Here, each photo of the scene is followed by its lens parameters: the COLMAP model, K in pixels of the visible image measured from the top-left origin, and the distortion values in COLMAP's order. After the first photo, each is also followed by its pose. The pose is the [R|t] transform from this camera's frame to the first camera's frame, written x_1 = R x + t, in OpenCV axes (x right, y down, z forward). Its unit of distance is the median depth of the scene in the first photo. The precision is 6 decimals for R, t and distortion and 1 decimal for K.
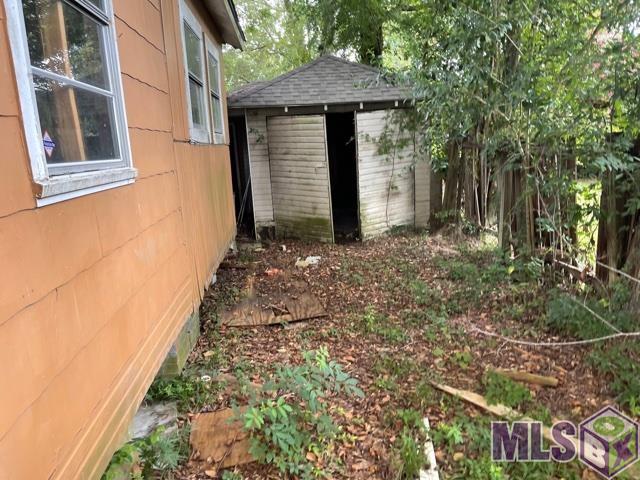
lens RADIAL K [[482.3, 0, 312.6], [0, 482.3, 259.3], [0, 0, 1]] dist [0.032795, -0.047360]
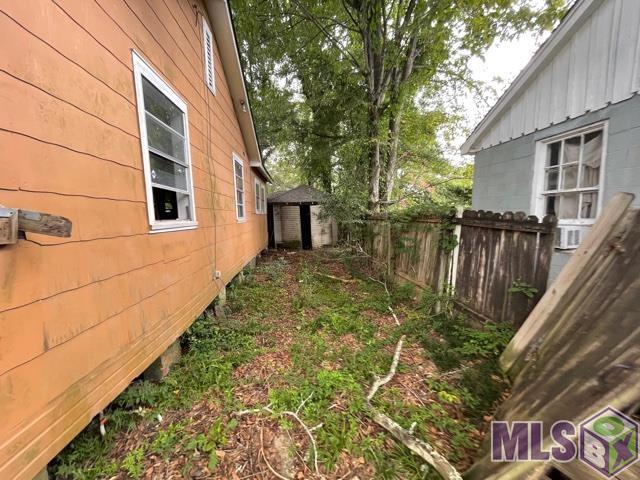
lens RADIAL K [[259.1, 0, 317.1], [0, 259.1, 250.8], [0, 0, 1]] dist [-0.003977, 0.000117]
pose [[0.999473, 0.027456, 0.017322, 0.109229], [-0.025611, 0.994757, -0.099008, 0.128490], [-0.019950, 0.098513, 0.994936, -0.547169]]
